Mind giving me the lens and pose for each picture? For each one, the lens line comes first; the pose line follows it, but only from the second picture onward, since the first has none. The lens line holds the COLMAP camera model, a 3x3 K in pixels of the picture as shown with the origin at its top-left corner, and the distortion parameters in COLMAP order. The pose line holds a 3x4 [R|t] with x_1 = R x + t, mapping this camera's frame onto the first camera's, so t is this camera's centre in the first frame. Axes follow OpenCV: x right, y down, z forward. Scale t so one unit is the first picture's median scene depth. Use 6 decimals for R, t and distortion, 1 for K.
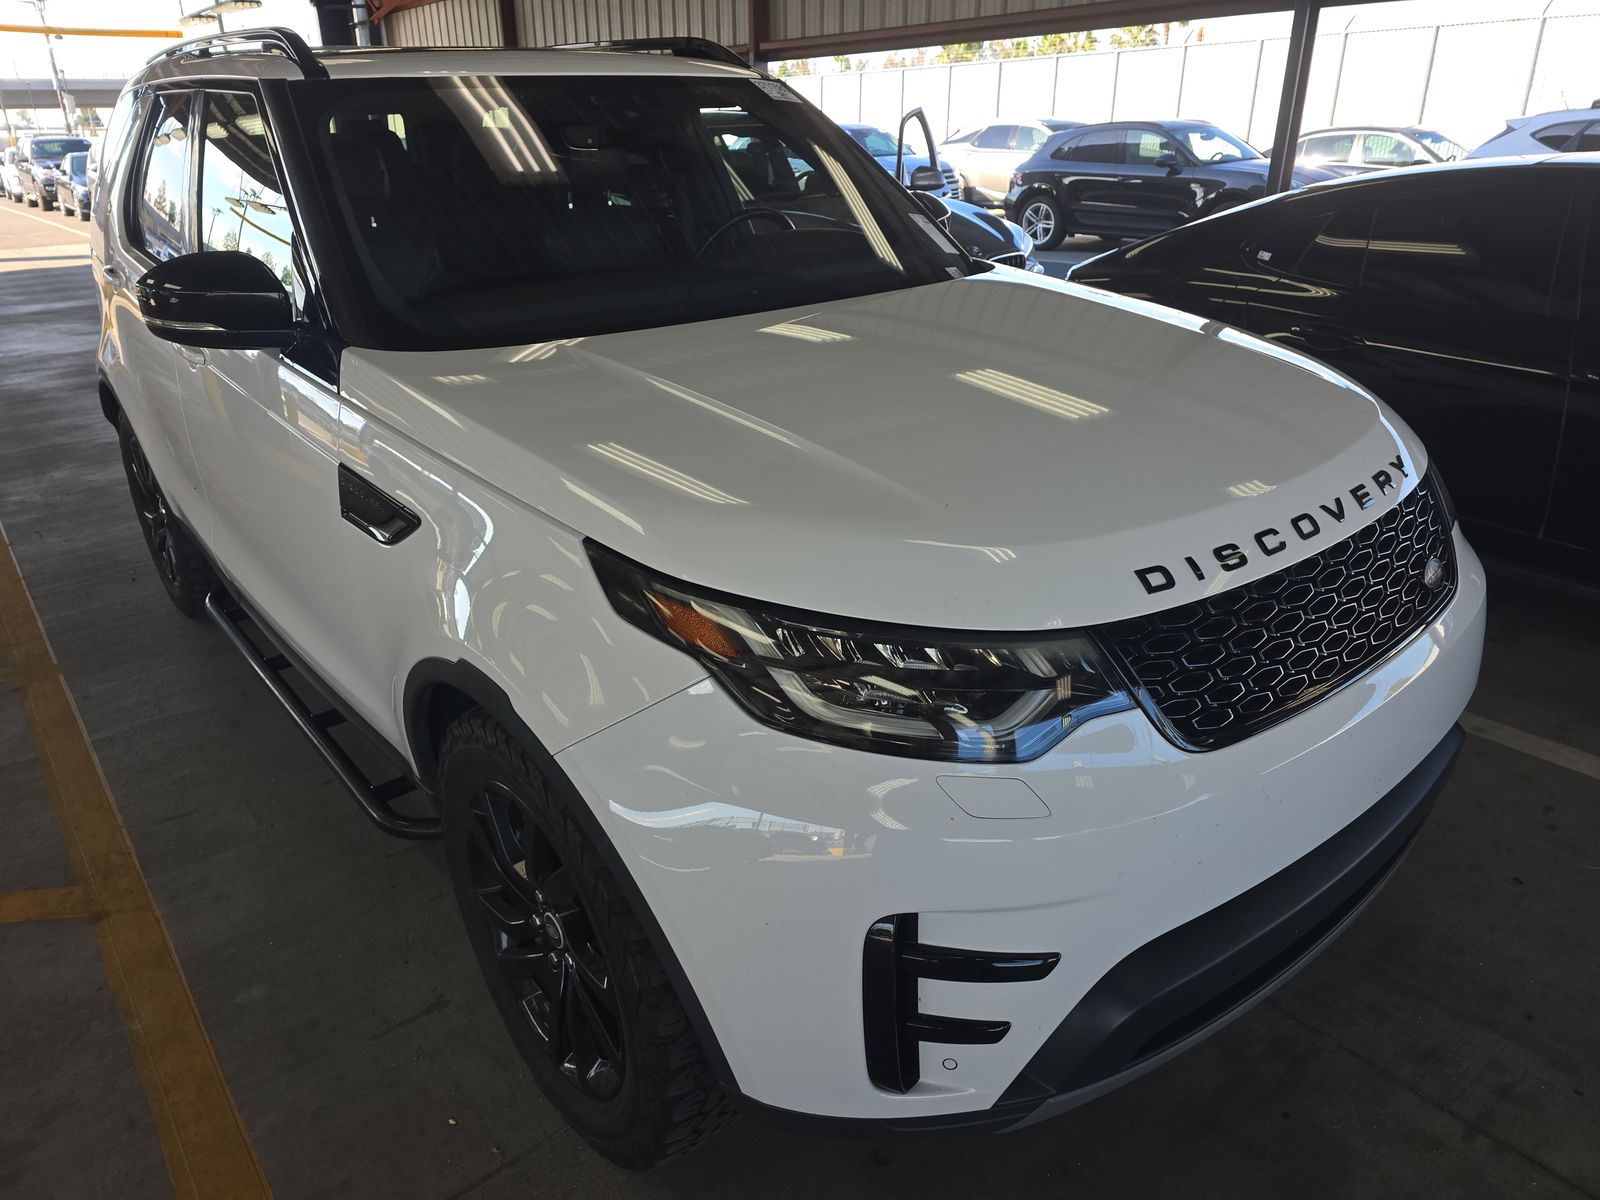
lens RADIAL K [[1090.6, 0, 800.0], [0, 1090.6, 600.0], [0, 0, 1]] dist [0.074372, -0.061474]
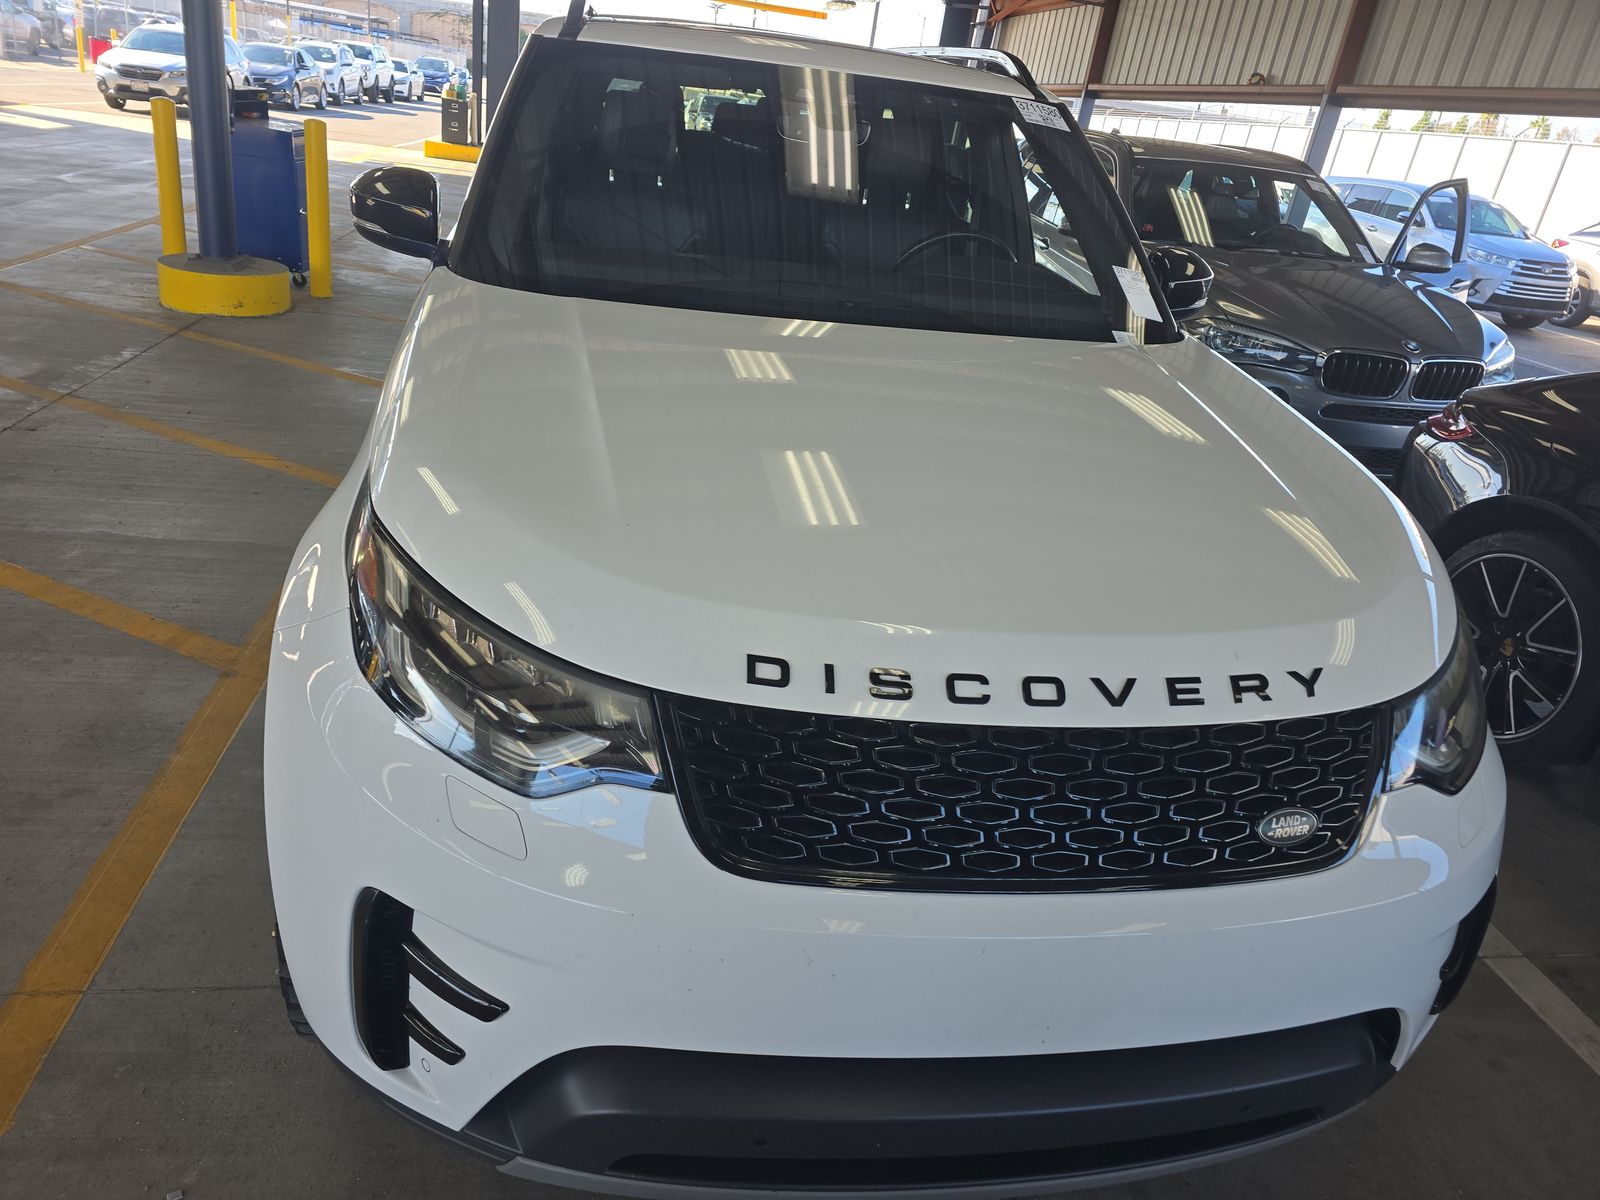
lens RADIAL K [[1090.6, 0, 800.0], [0, 1090.6, 600.0], [0, 0, 1]] dist [0.074372, -0.061474]
pose [[0.855832, 0.322866, -0.404115, 0.554889], [-0.327168, 0.943024, 0.060550, -0.109732], [0.400639, 0.080393, 0.912702, 0.168735]]
